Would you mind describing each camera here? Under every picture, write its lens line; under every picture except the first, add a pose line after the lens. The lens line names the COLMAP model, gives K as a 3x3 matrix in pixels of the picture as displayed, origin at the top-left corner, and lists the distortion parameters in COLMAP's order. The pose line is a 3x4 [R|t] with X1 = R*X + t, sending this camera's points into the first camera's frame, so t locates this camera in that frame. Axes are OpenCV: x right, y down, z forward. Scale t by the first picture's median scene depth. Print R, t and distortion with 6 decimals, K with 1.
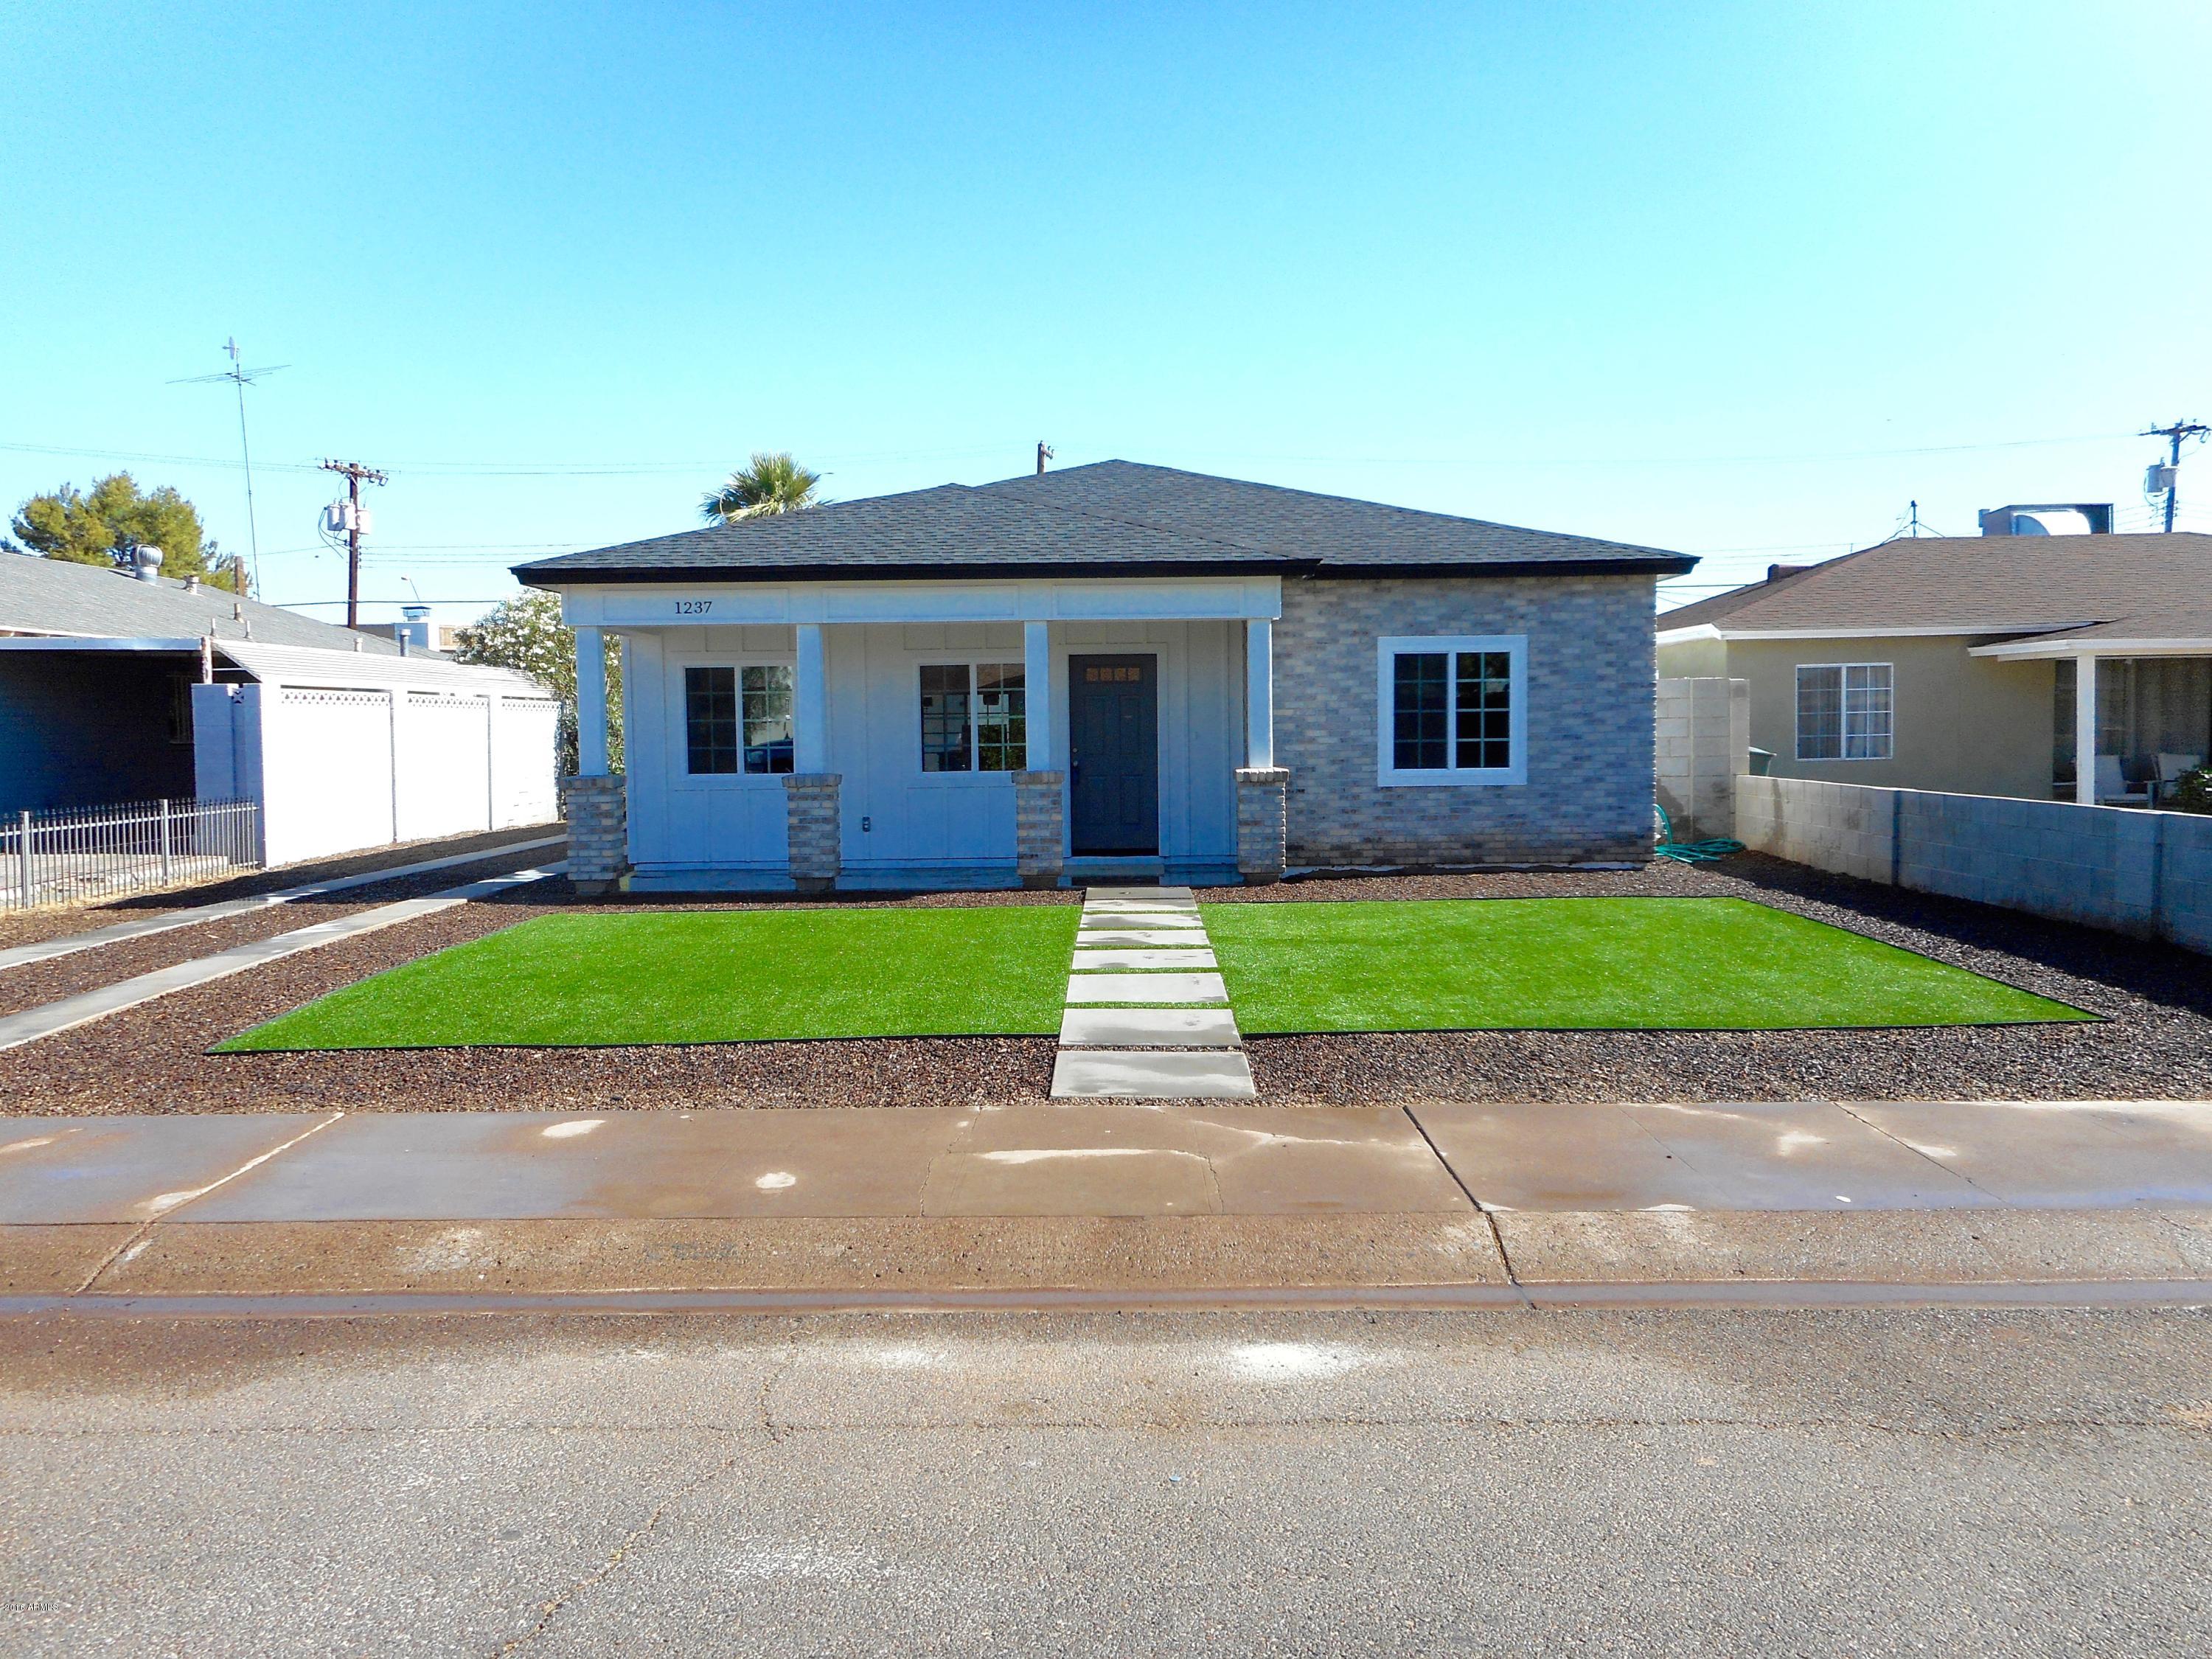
lens RADIAL K [[1665.4, 0, 1105.4], [0, 1665.4, 826.2], [0, 0, 1]] dist [0.012793, -0.001740]
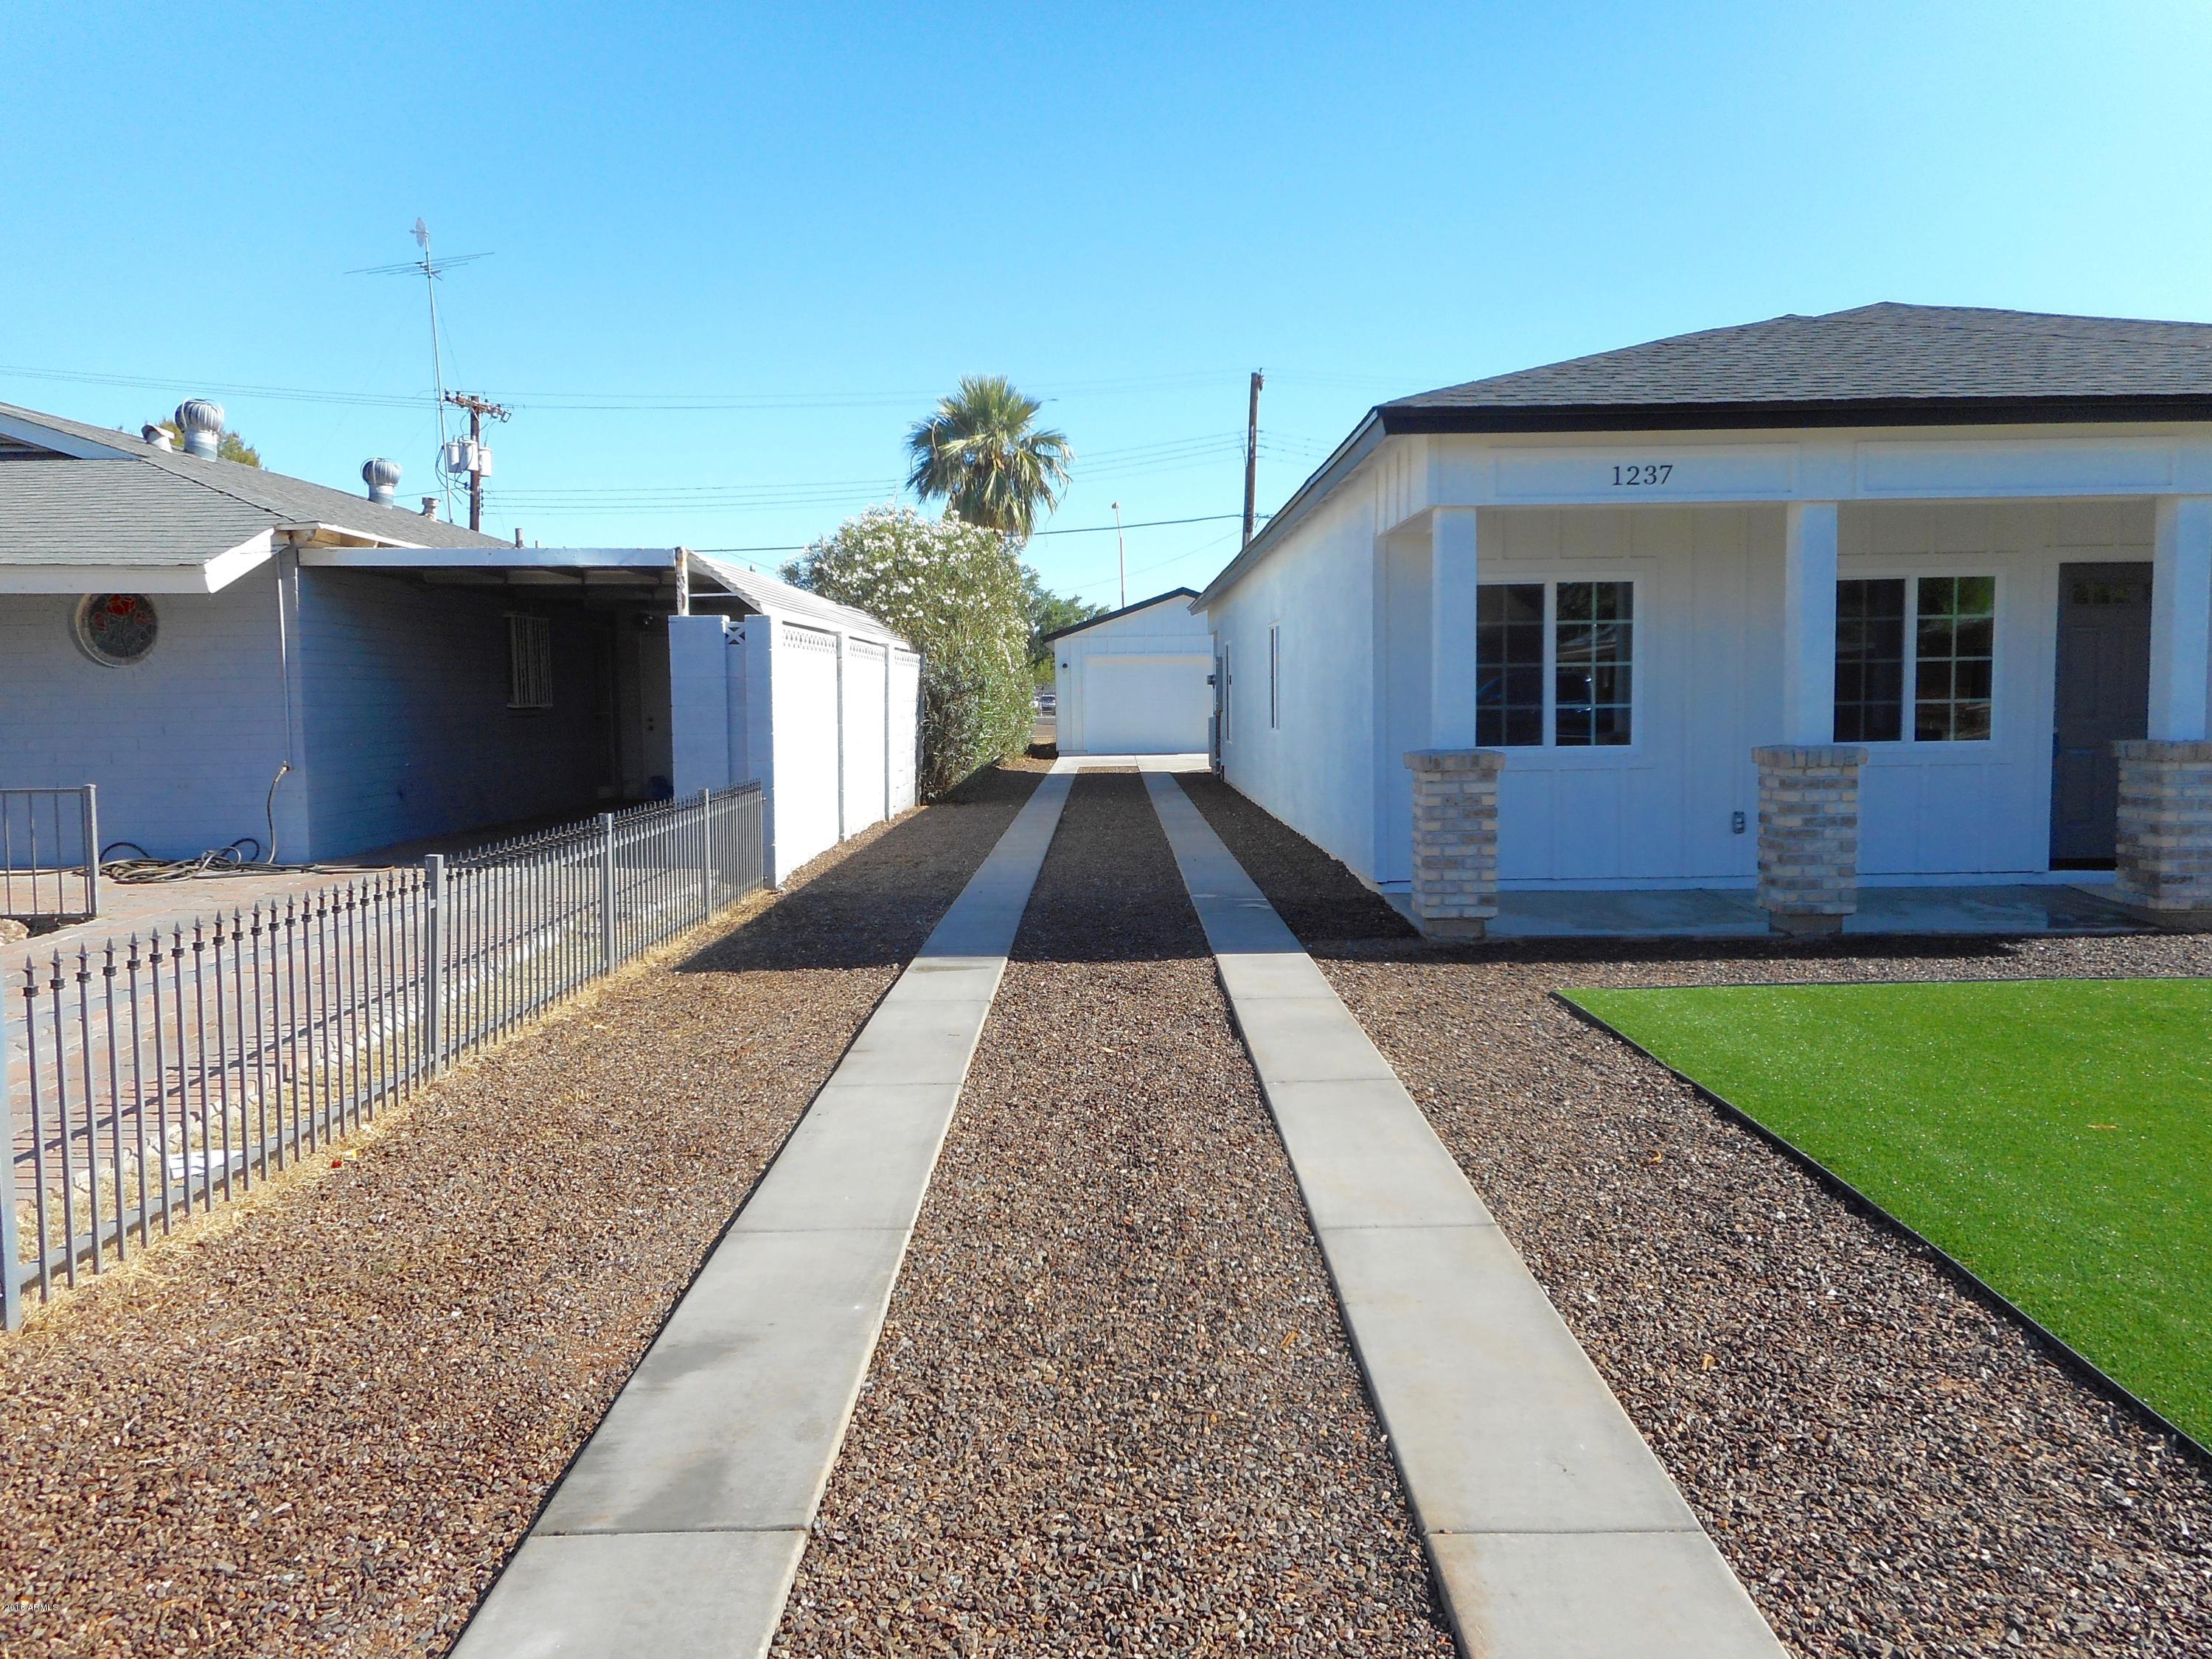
lens RADIAL K [[1665.4, 0, 1099.4], [0, 1665.4, 826.8], [0, 0, 1]] dist [0.012793, -0.001740]
pose [[0.999957, -0.002722, 0.008811, -0.438481], [0.002567, 0.999843, 0.017539, -0.012747], [-0.008857, -0.017516, 0.999807, 0.373539]]
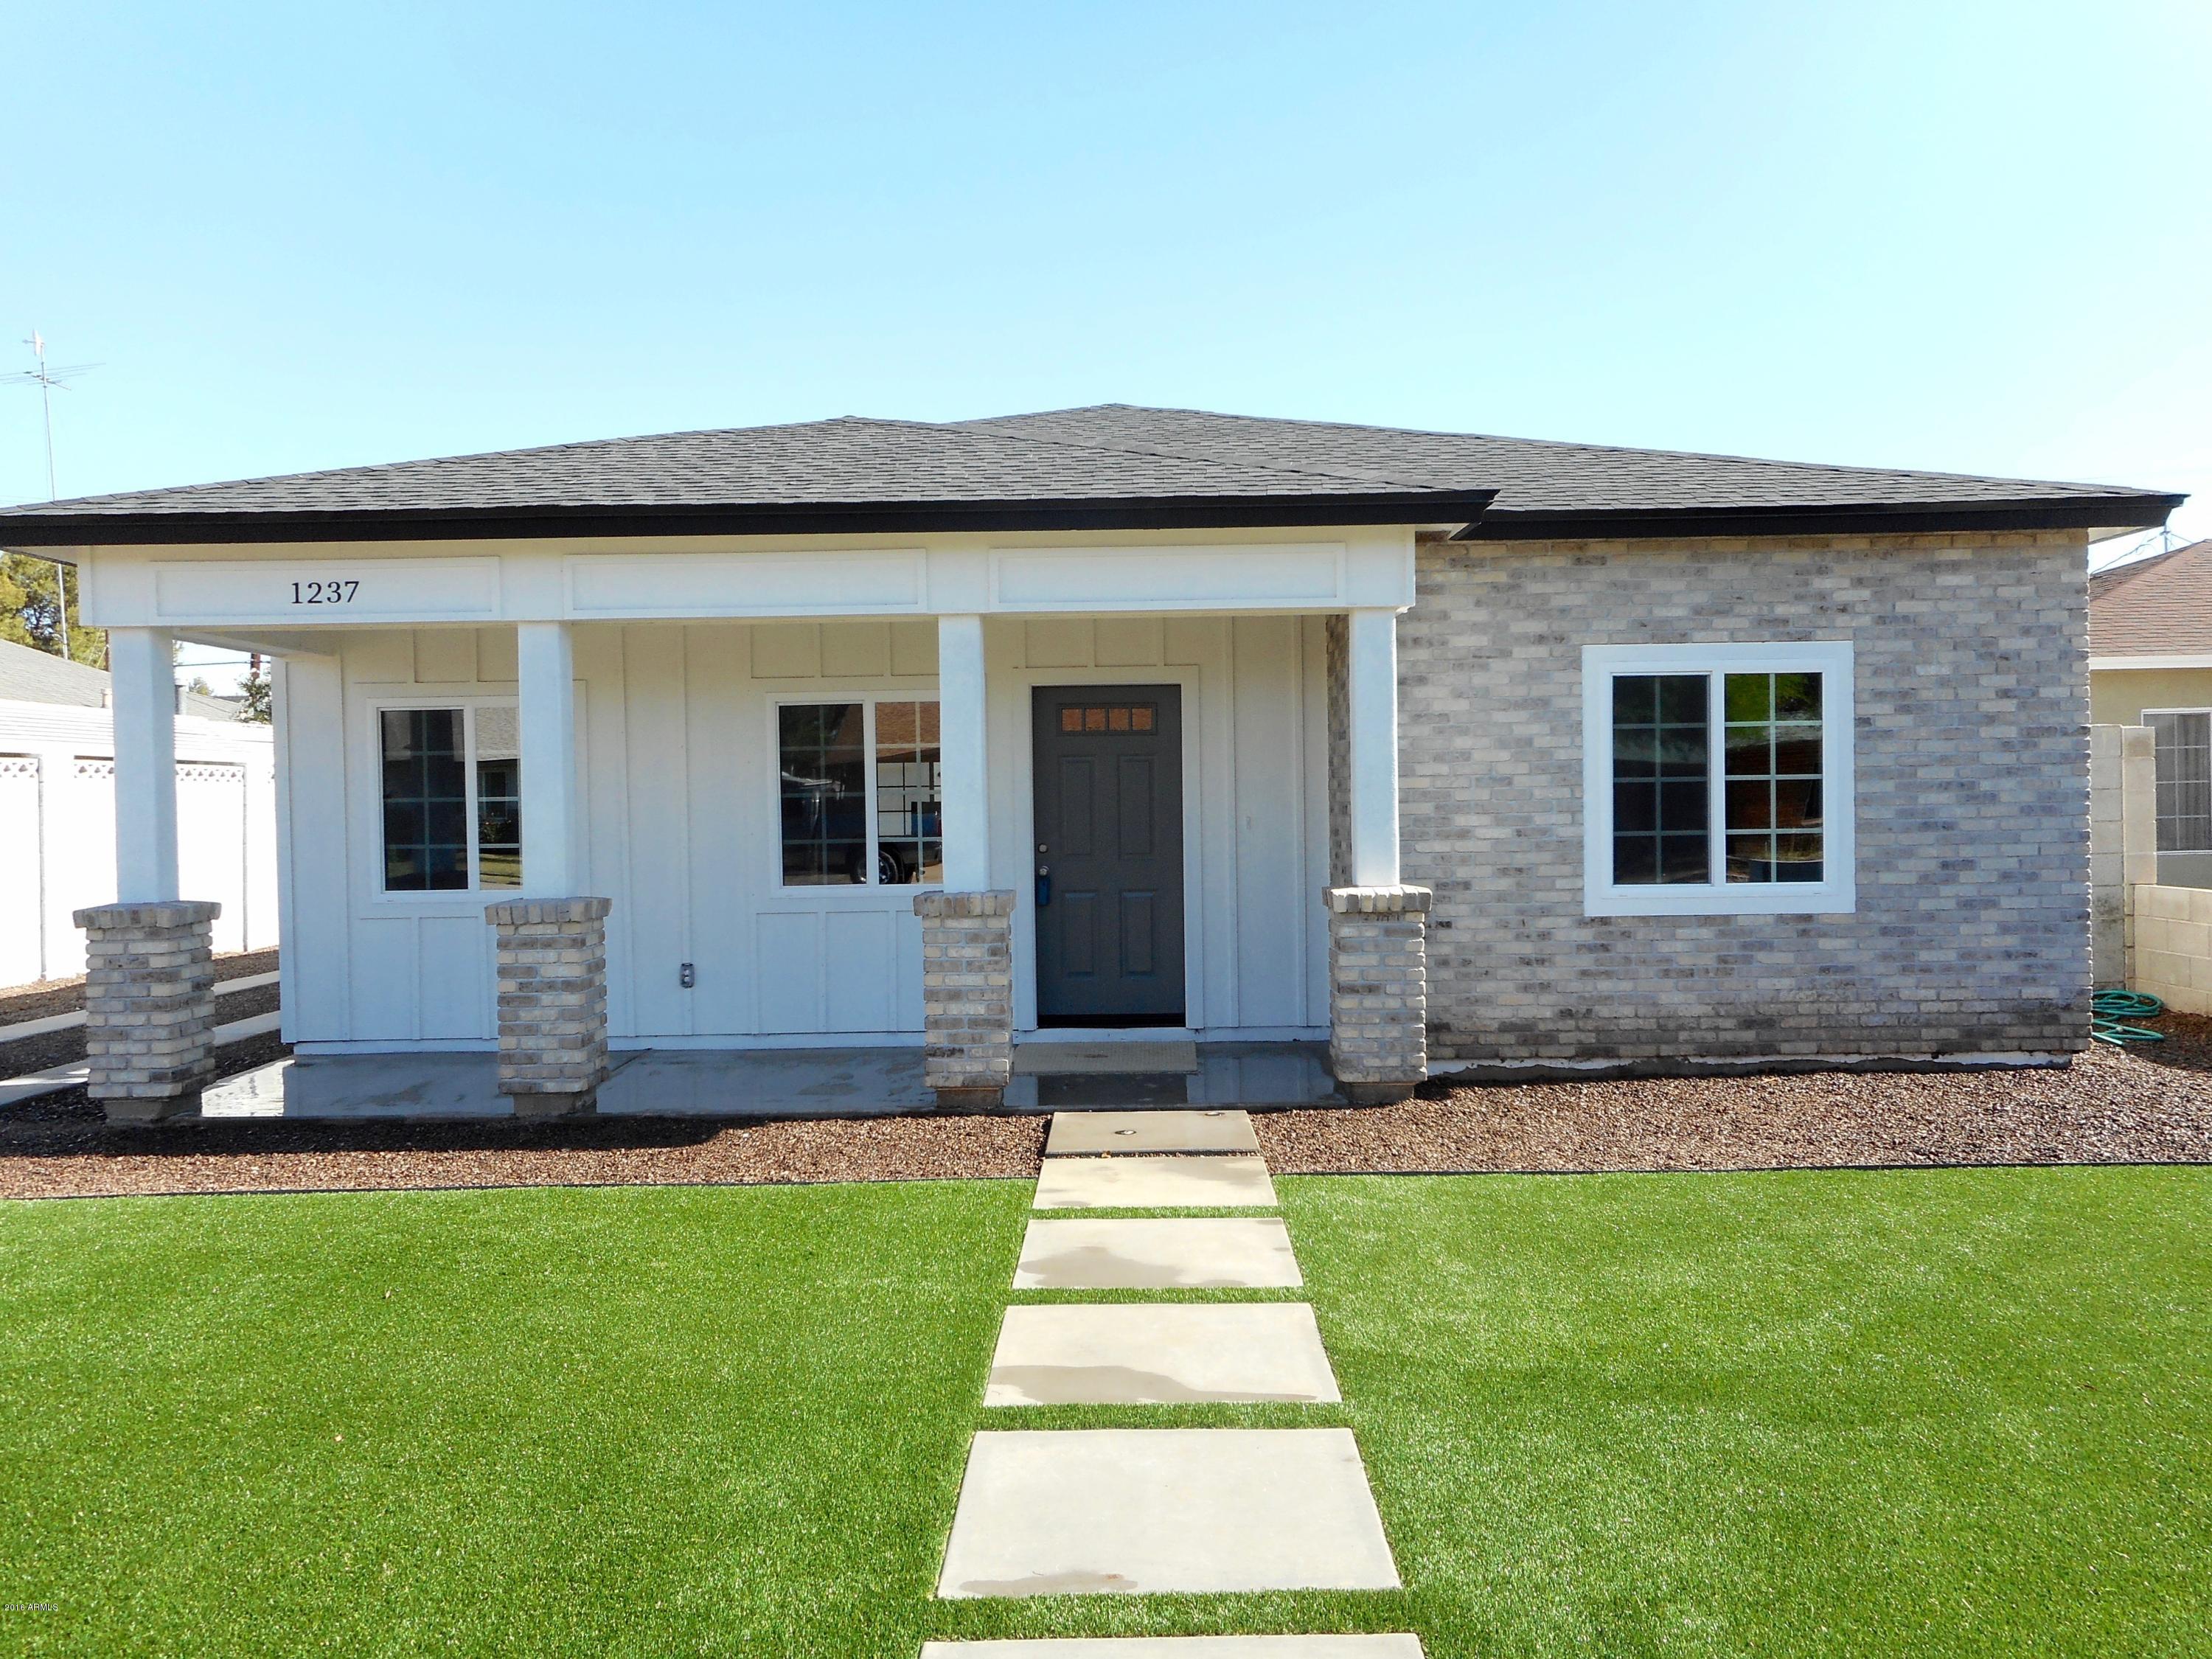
lens RADIAL K [[1665.4, 0, 1116.9], [0, 1665.4, 827.1], [0, 0, 1]] dist [0.012793, -0.001740]
pose [[0.999994, -0.003078, -0.001585, 0.009727], [0.003006, 0.999037, -0.043777, -0.029754], [0.001718, 0.043772, 0.999040, 0.448406]]
